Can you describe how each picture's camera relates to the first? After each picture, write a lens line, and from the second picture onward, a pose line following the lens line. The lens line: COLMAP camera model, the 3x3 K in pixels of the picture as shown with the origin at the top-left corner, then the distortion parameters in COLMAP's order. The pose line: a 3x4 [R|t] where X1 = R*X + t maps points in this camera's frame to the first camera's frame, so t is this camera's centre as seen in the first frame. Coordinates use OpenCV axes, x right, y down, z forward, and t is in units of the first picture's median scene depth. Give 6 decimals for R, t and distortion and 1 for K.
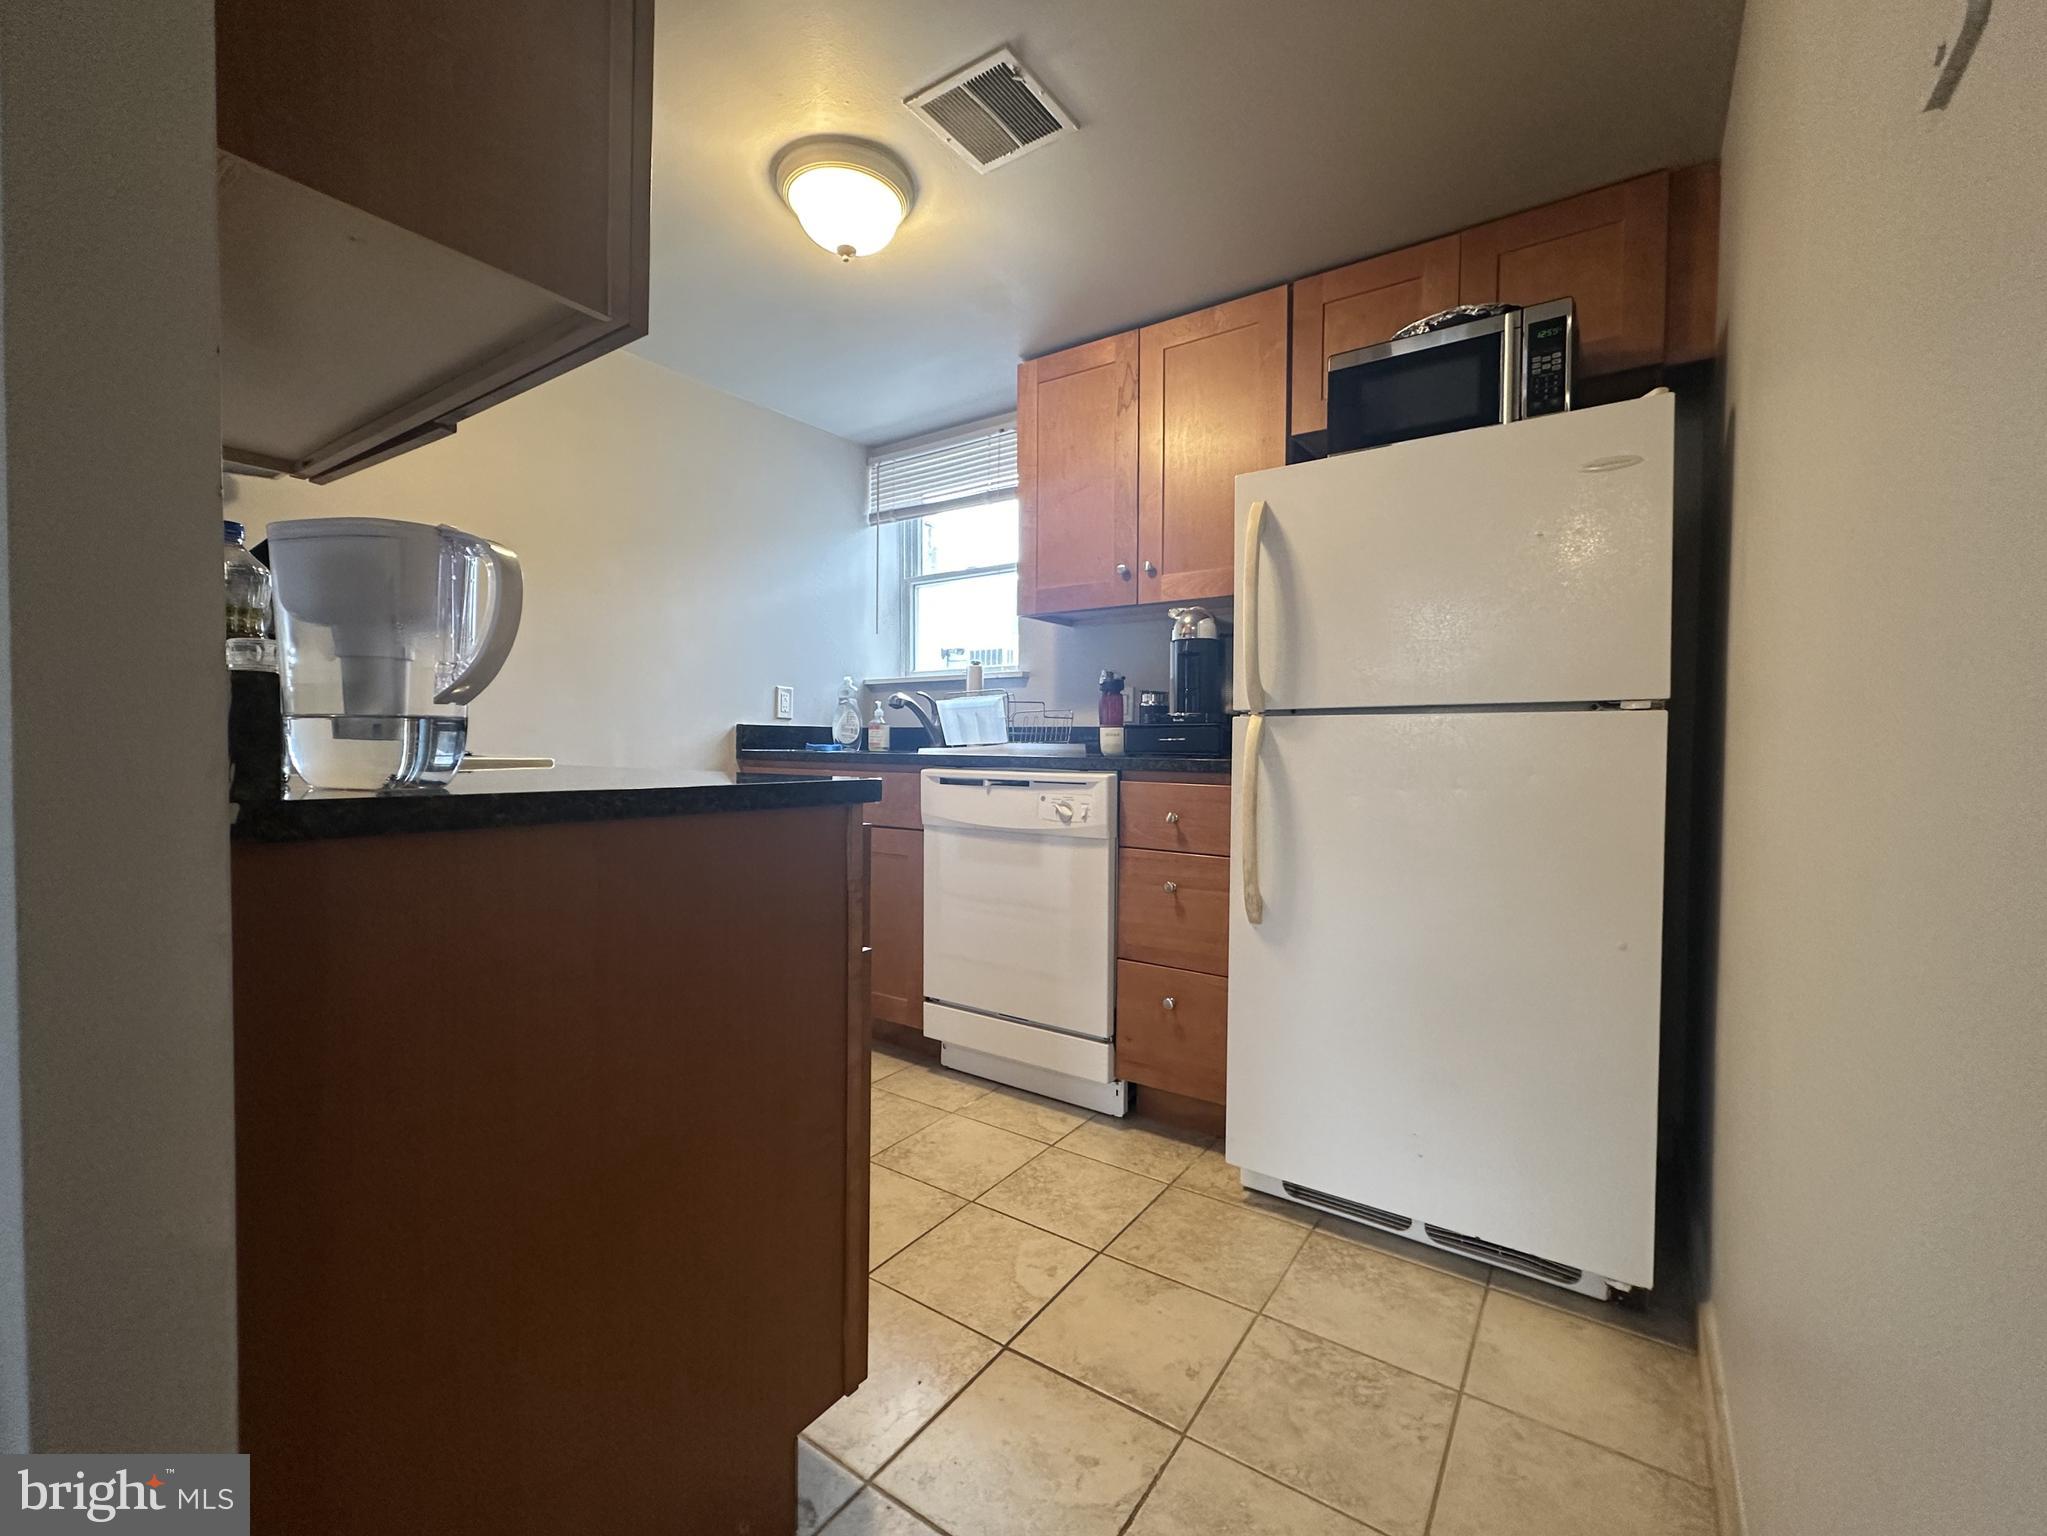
lens RADIAL K [[816.8, 0, 1037.7], [0, 816.8, 755.5], [0, 0, 1]] dist [-0.000543, 0.000223]
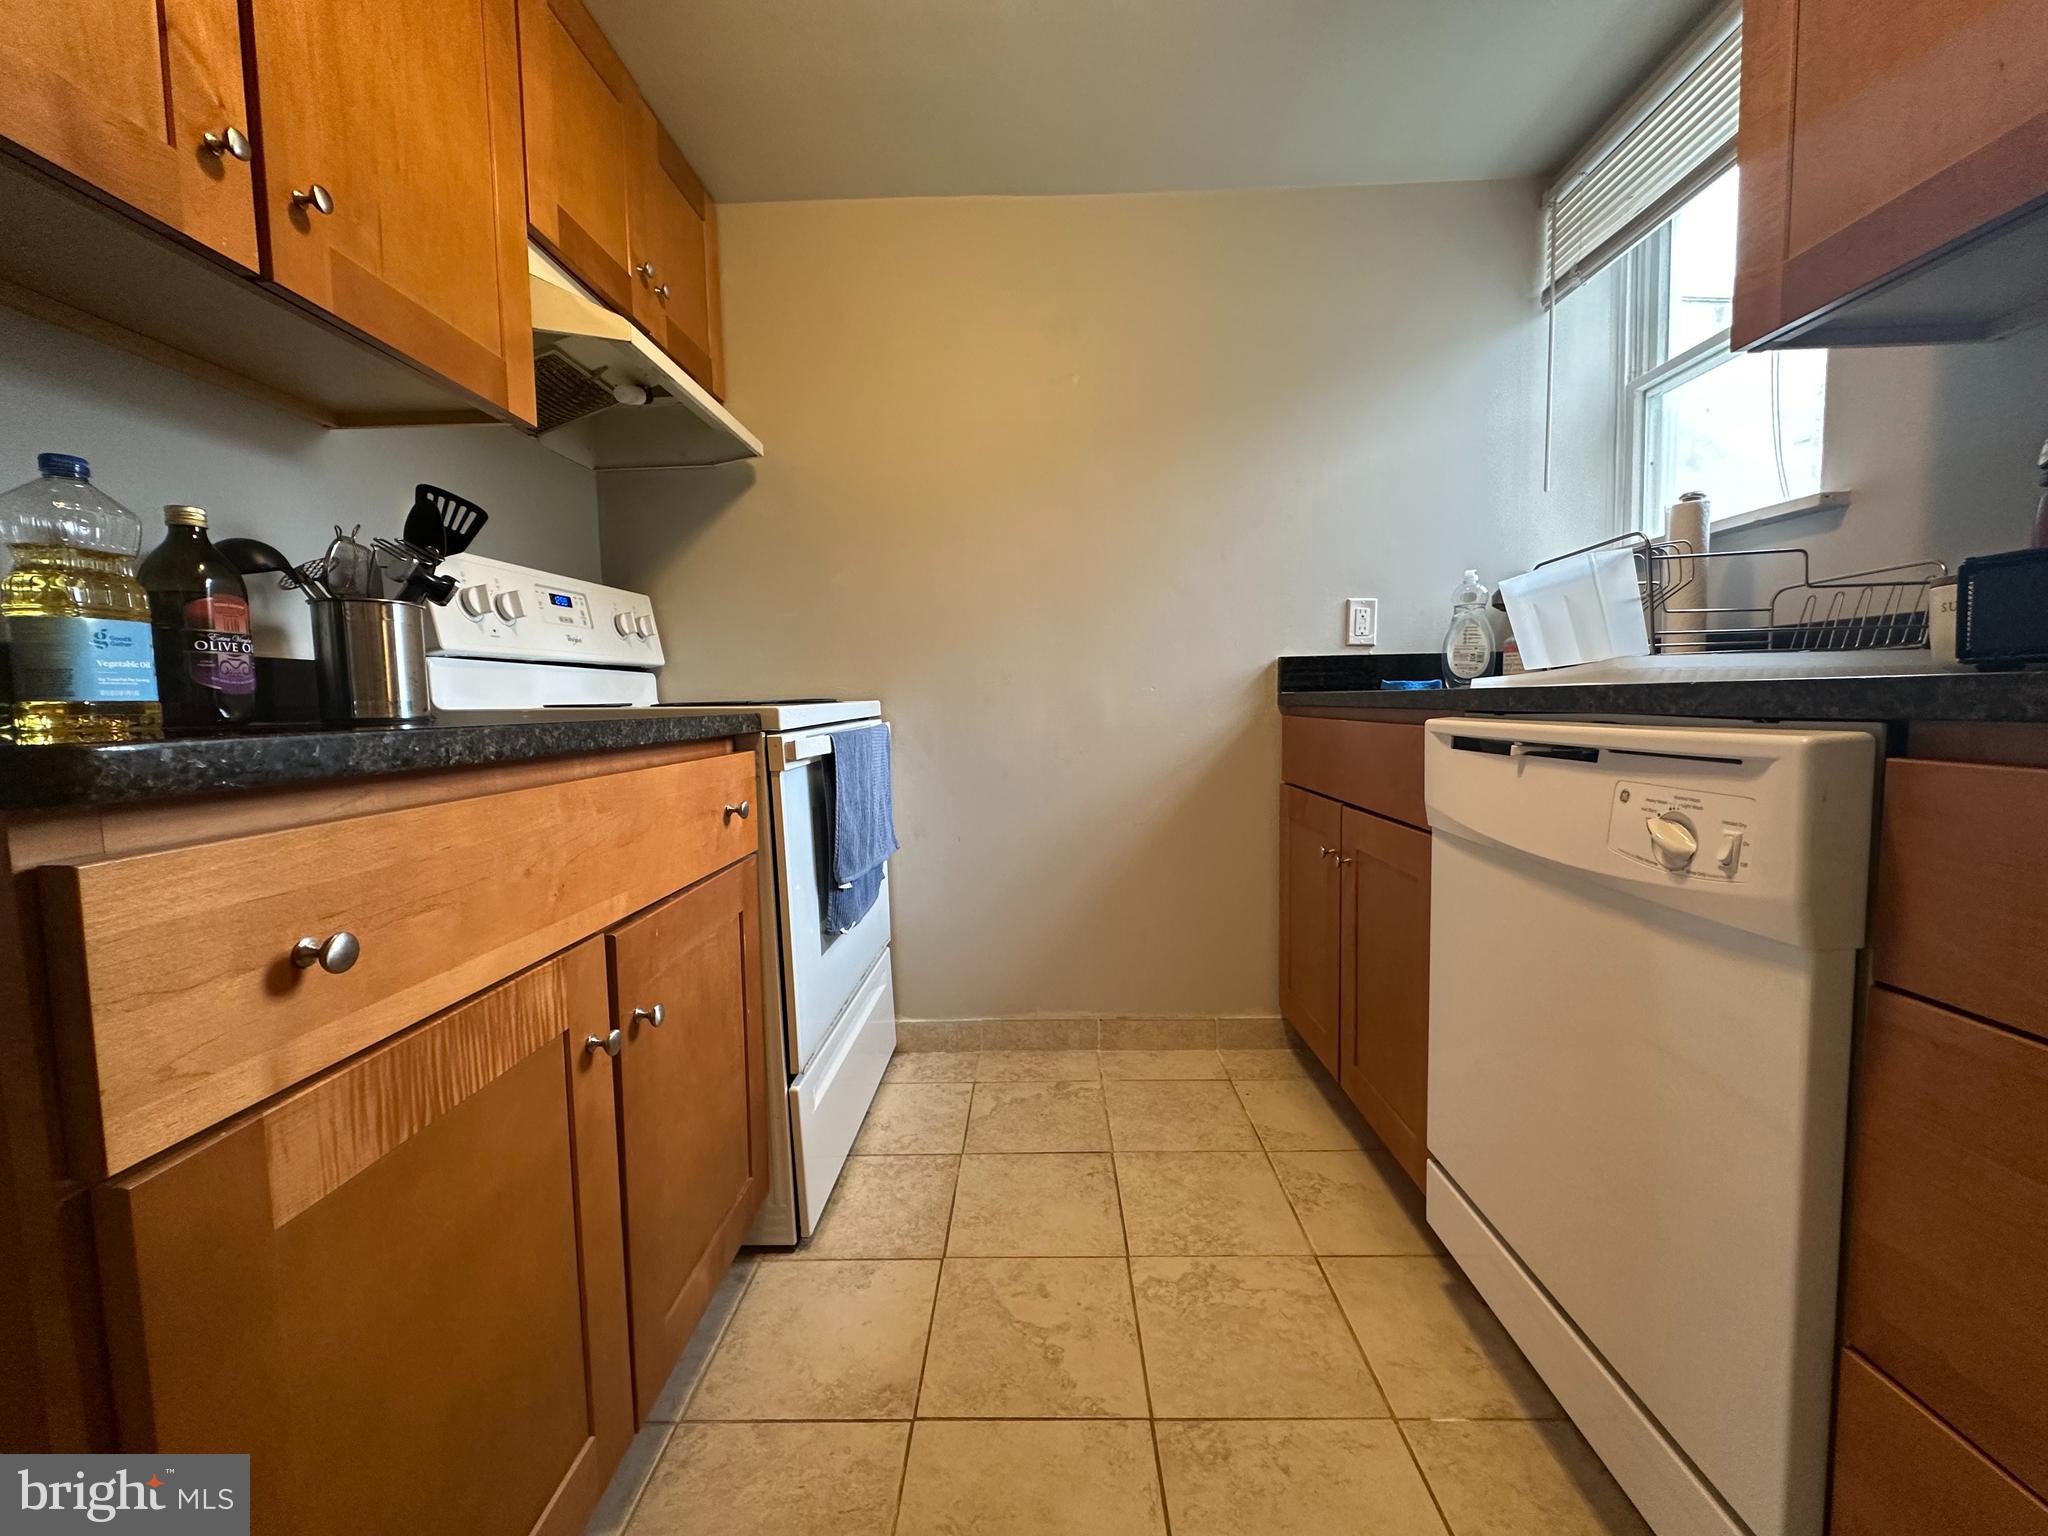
lens RADIAL K [[817.2, 0, 1029.3], [0, 817.2, 758.7], [0, 0, 1]] dist [-0.000543, 0.000223]
pose [[0.545556, 0.041186, -0.837062, 0.162054], [0.013113, 0.998250, 0.057664, 0.009829], [0.837972, -0.042436, 0.544061, 0.541756]]
